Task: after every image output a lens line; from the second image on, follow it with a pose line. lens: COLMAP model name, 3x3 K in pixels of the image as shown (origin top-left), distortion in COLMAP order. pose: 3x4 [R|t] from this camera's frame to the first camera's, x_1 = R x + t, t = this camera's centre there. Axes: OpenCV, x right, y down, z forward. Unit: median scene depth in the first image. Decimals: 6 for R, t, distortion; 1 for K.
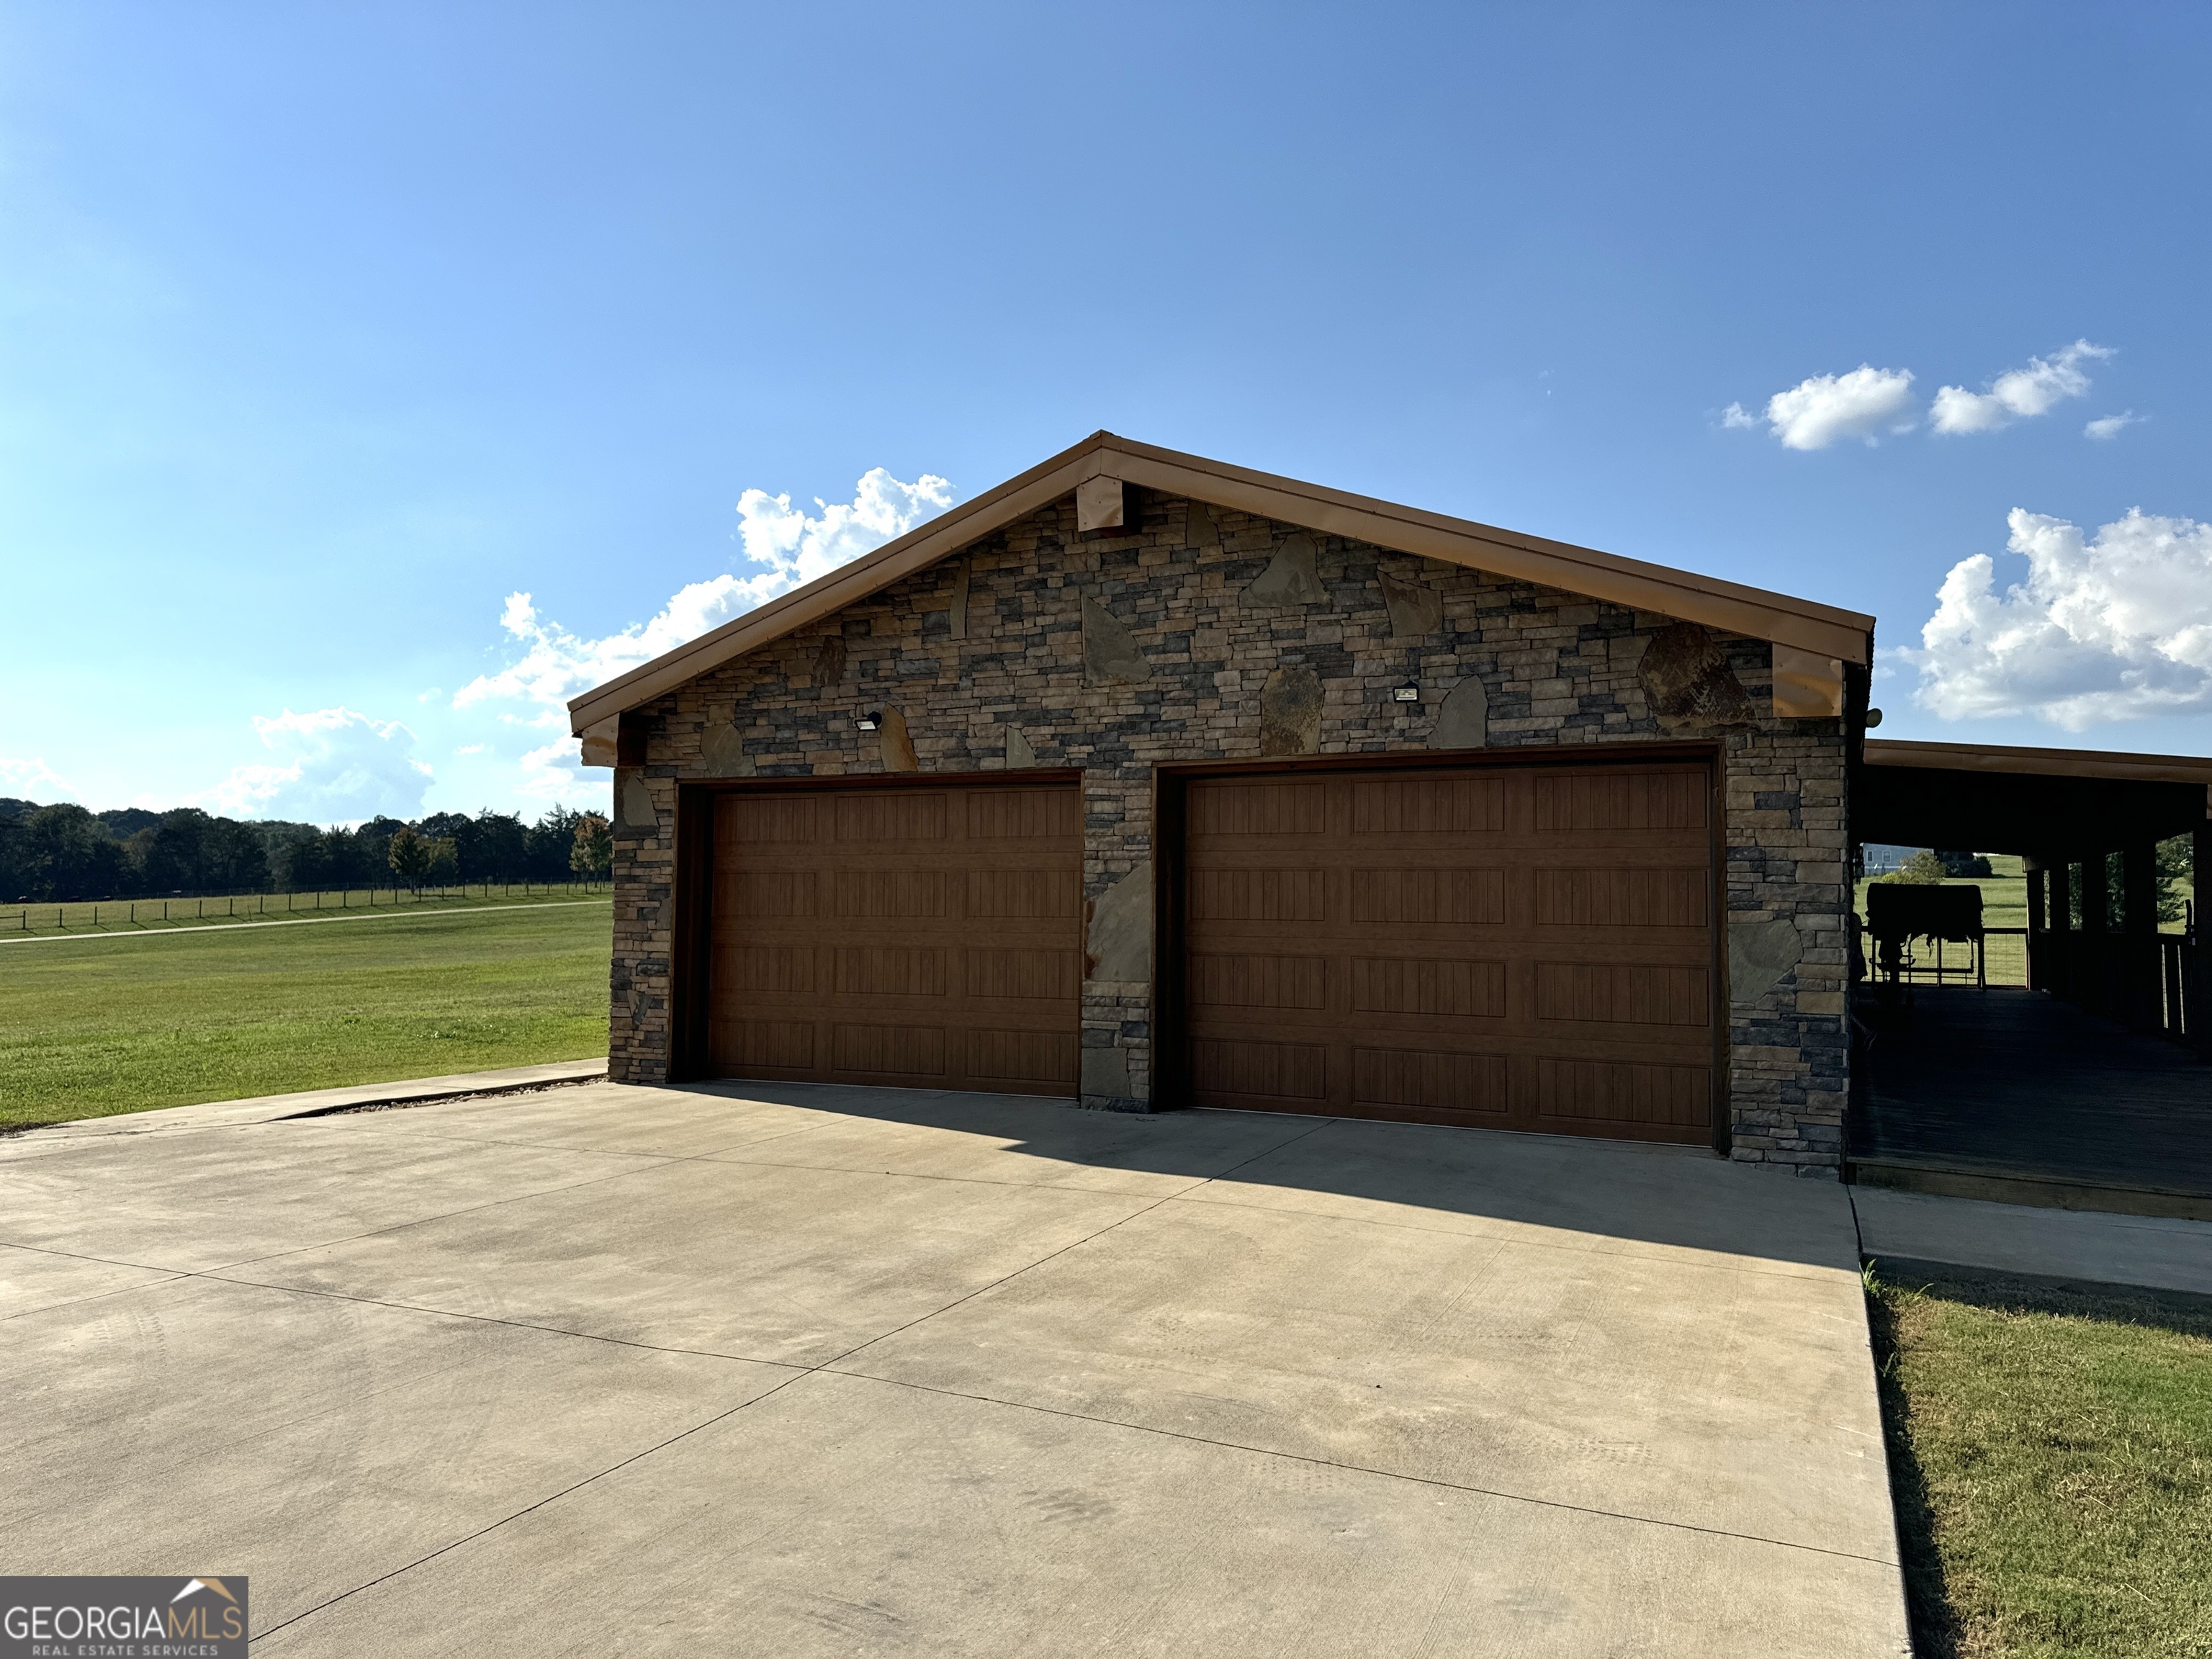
lens RADIAL K [[1581.2, 0, 1091.4], [0, 1581.2, 839.0], [0, 0, 1]] dist [0.027834, -0.020302]
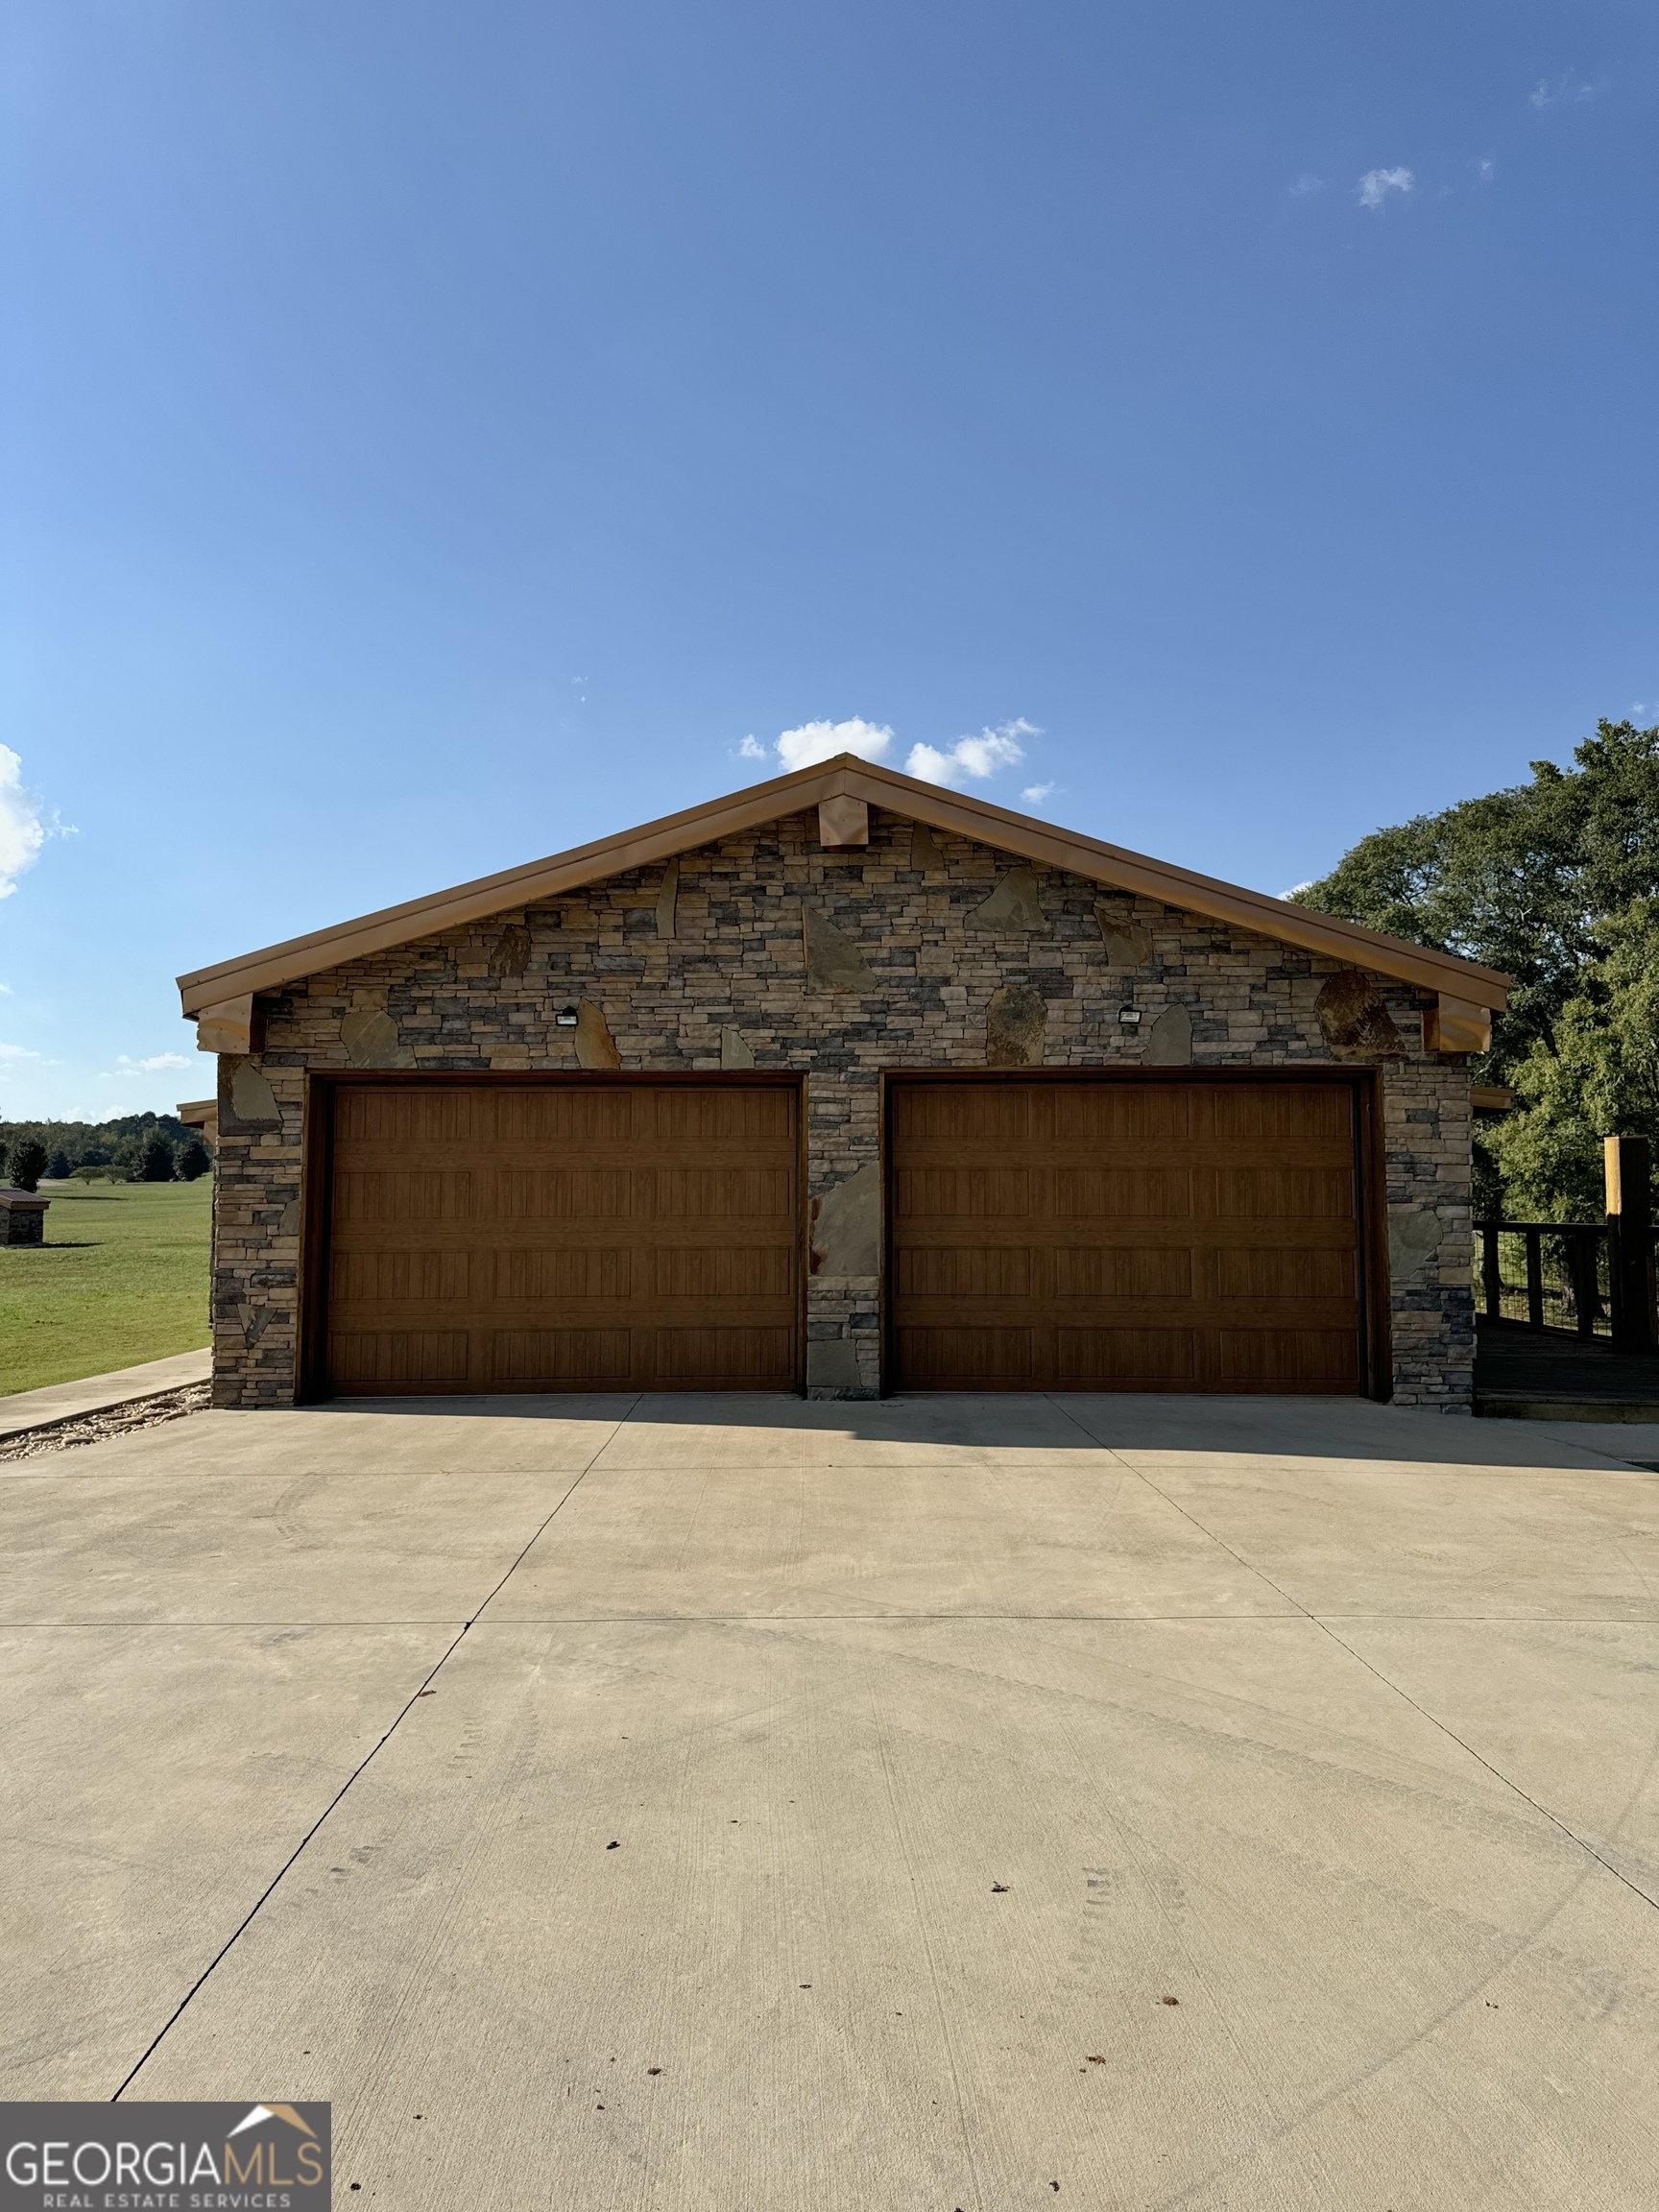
lens RADIAL K [[1581.2, 0, 813.4], [0, 1581.2, 1093.2], [0, 0, 1]] dist [0.027834, -0.020302]
pose [[0.898385, 0.020559, 0.438728, -0.462450], [-0.010575, 0.999627, -0.025187, -0.004468], [-0.439082, 0.017988, 0.898267, 0.066062]]
